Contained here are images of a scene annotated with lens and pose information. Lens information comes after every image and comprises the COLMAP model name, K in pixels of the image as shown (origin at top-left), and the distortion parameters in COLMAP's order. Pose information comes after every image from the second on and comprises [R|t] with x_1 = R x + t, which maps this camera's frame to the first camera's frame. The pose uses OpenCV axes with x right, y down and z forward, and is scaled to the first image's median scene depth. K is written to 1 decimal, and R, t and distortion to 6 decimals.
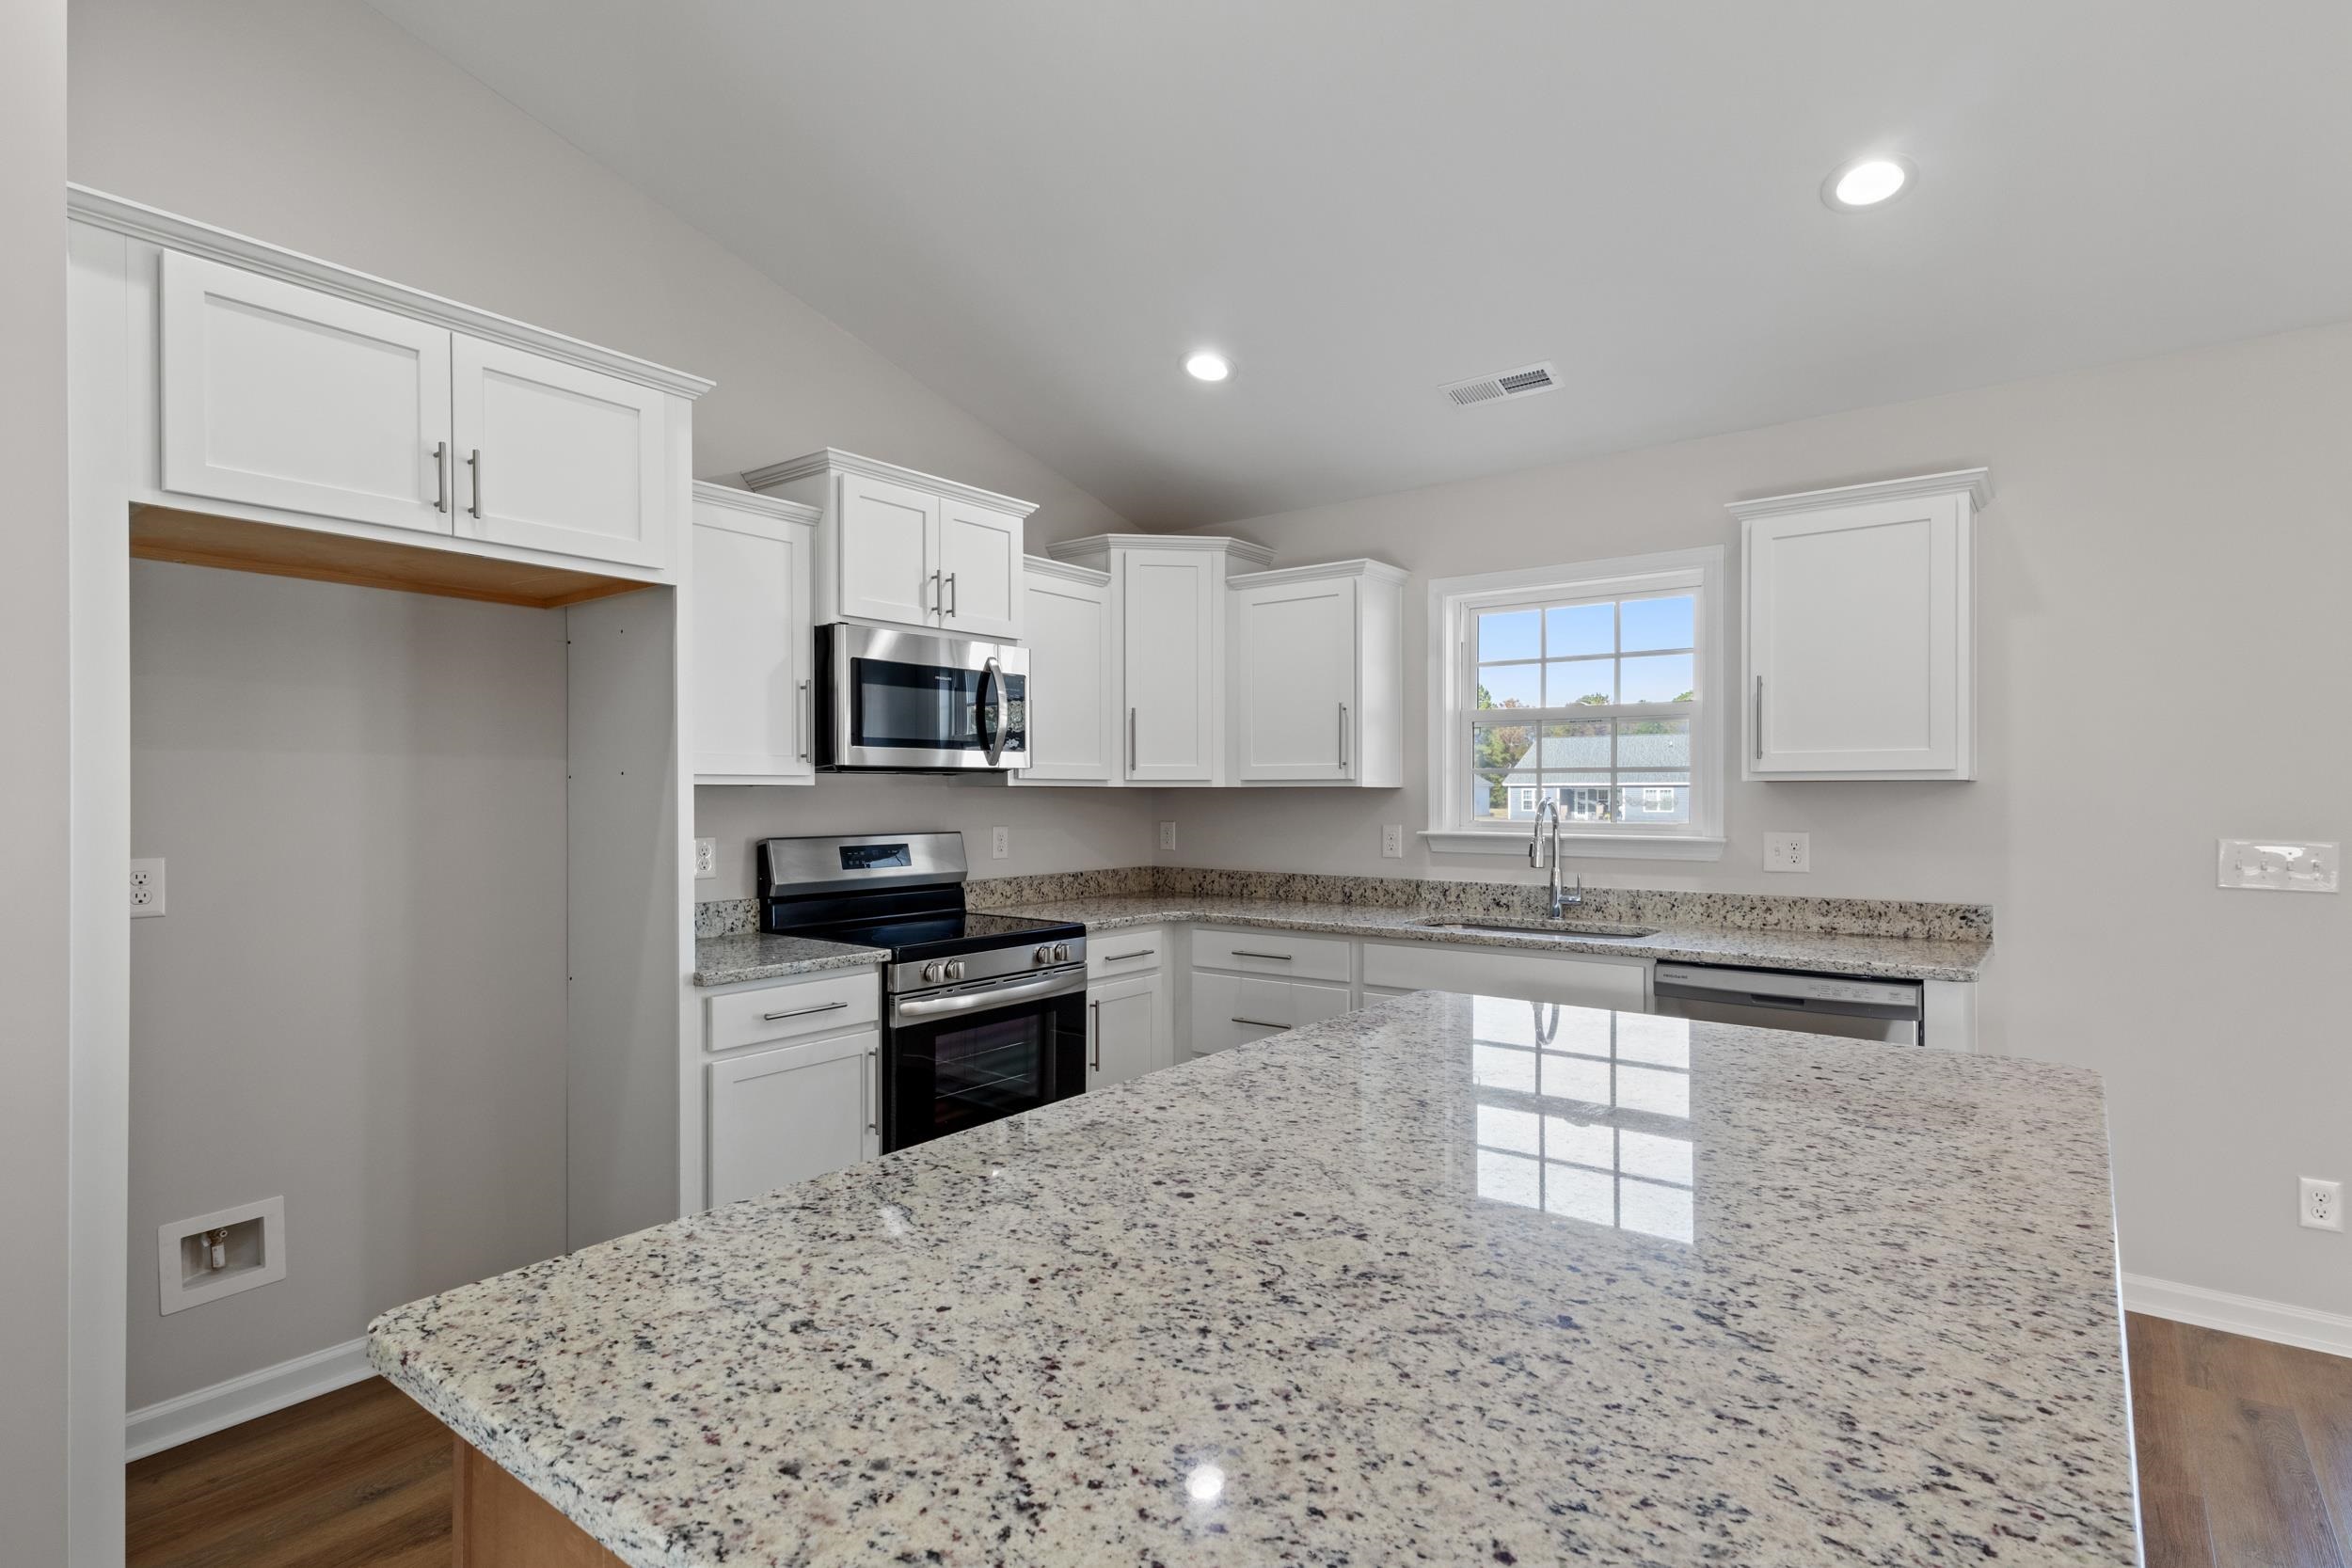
lens RADIAL K [[1169.8, 0, 1183.9], [0, 1169.8, 795.0], [0, 0, 1]] dist [0.002595, 0.000430]
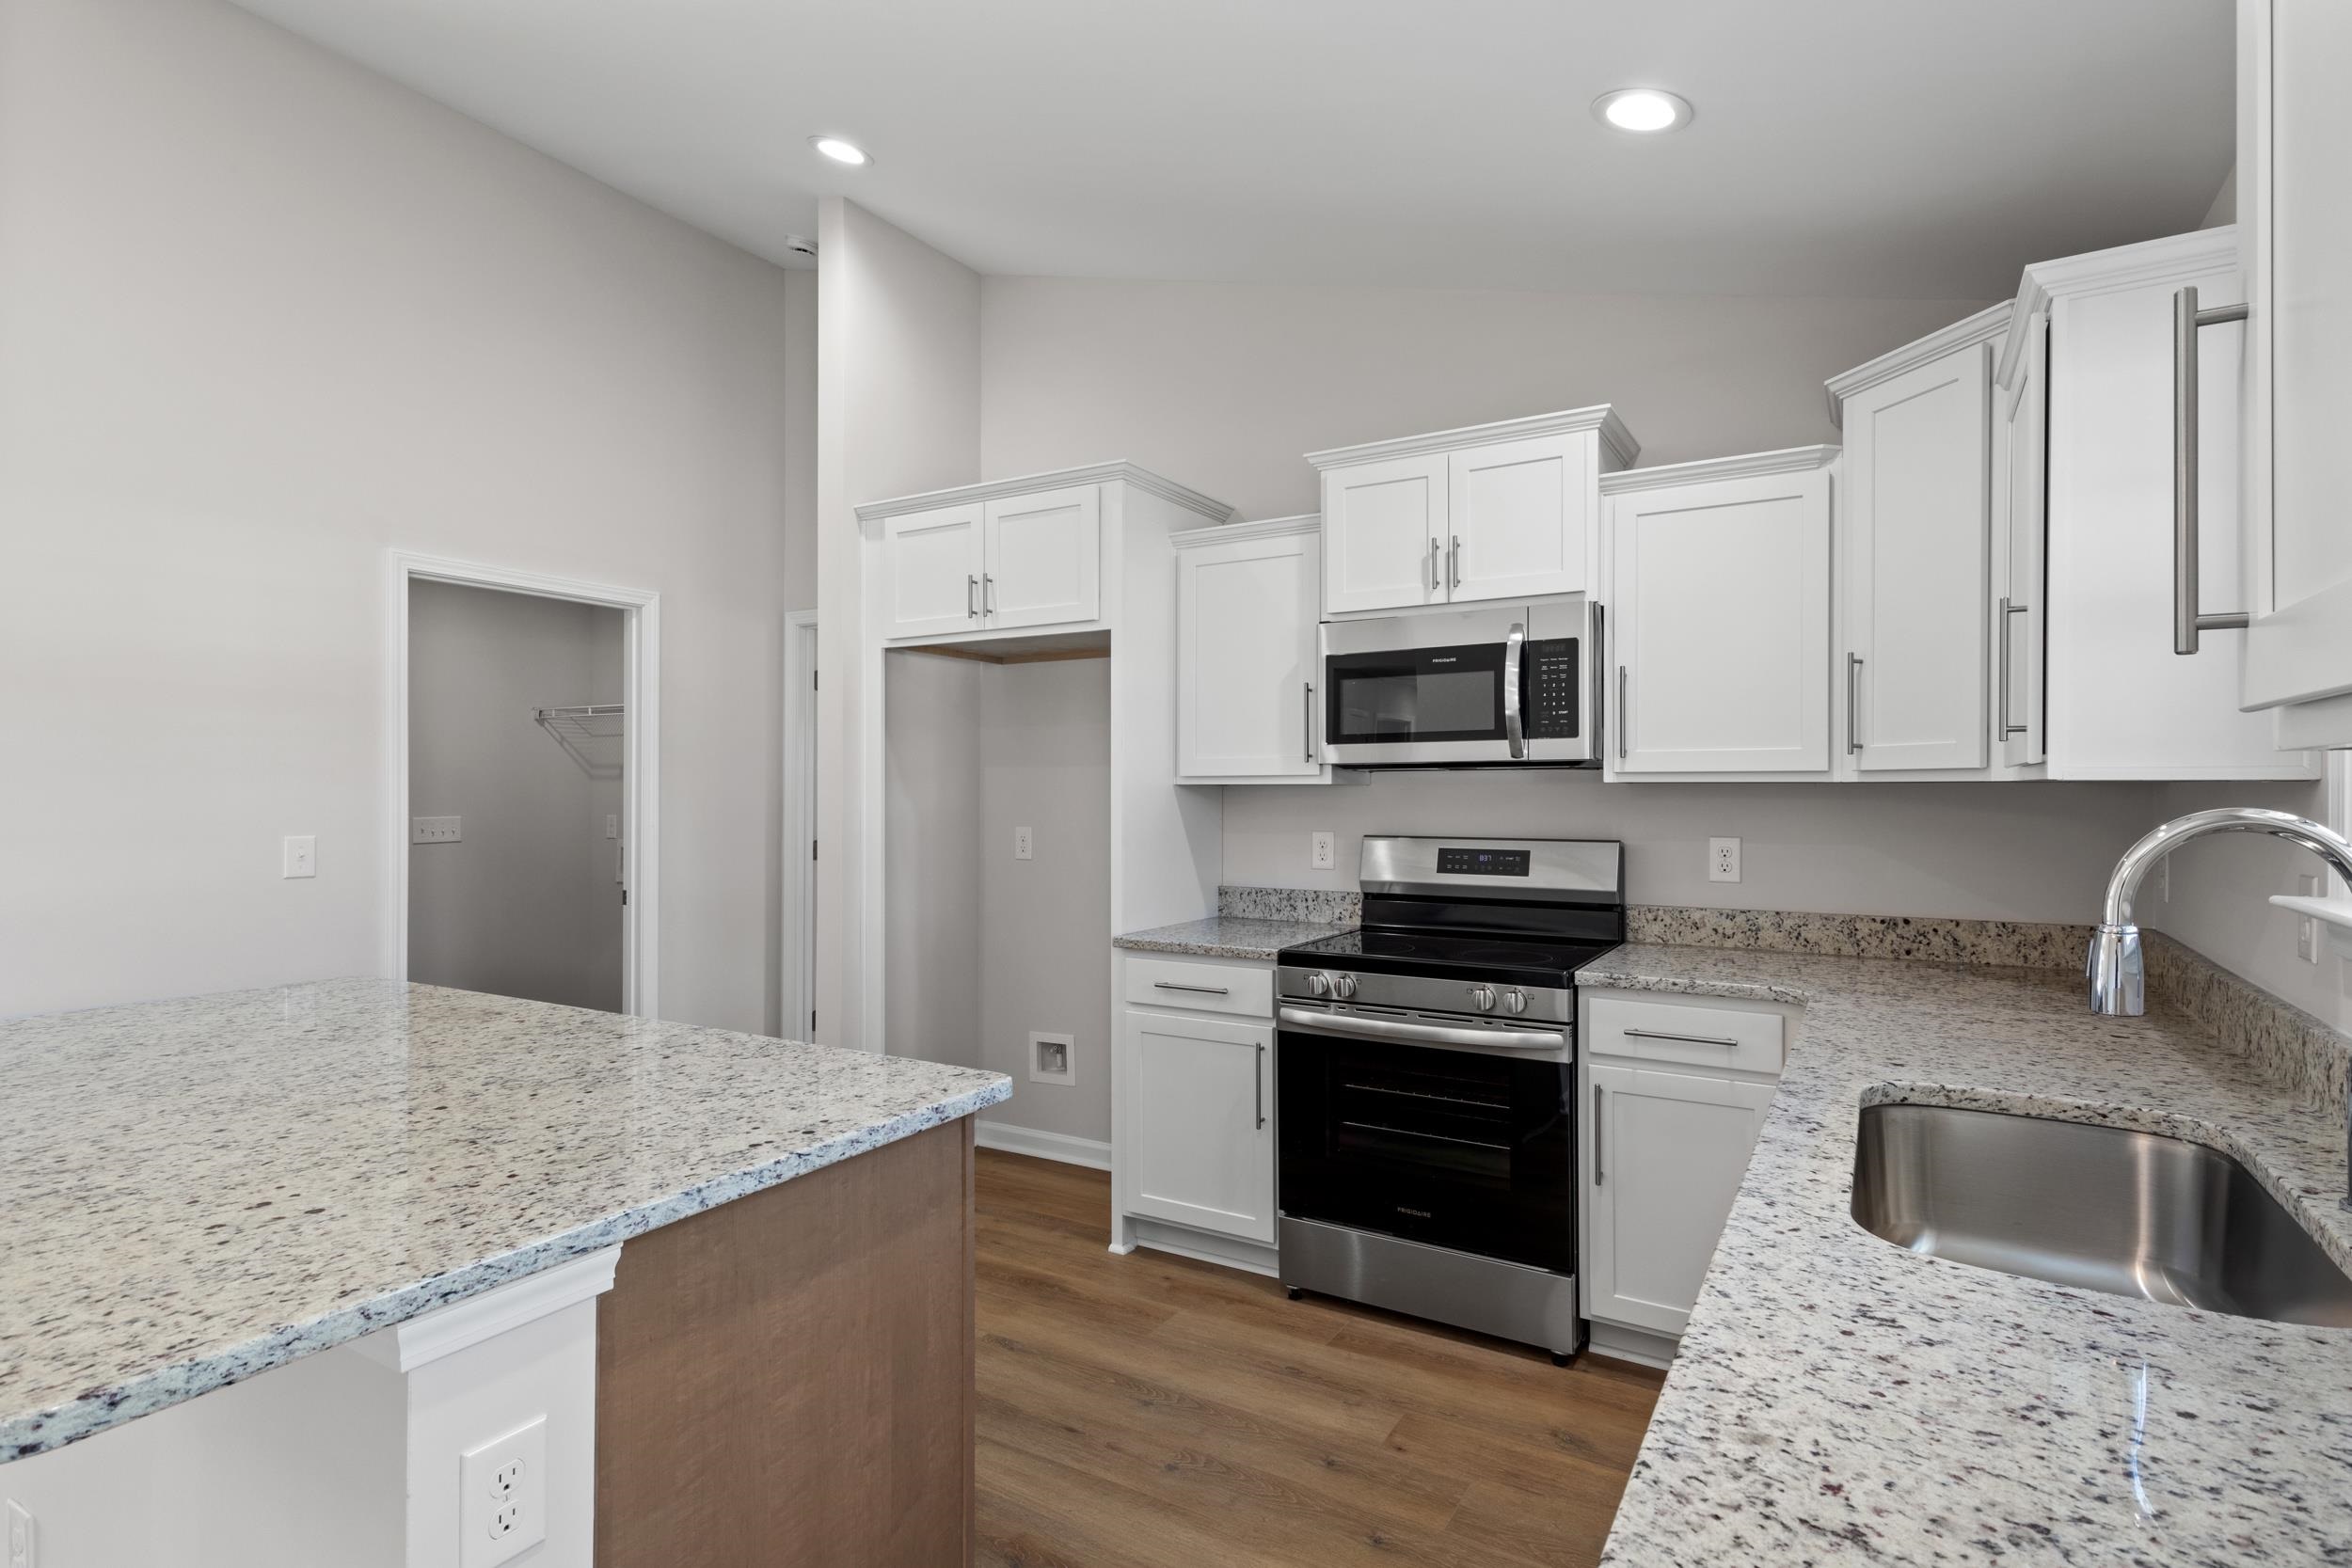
lens RADIAL K [[1169.8, 0, 1181.8], [0, 1169.8, 782.2], [0, 0, 1]] dist [0.002595, 0.000430]
pose [[0.103715, -0.004291, -0.994598, 0.617660], [-0.000836, 0.999990, -0.004401, -0.004670], [0.994607, 0.001288, 0.103710, 0.691032]]
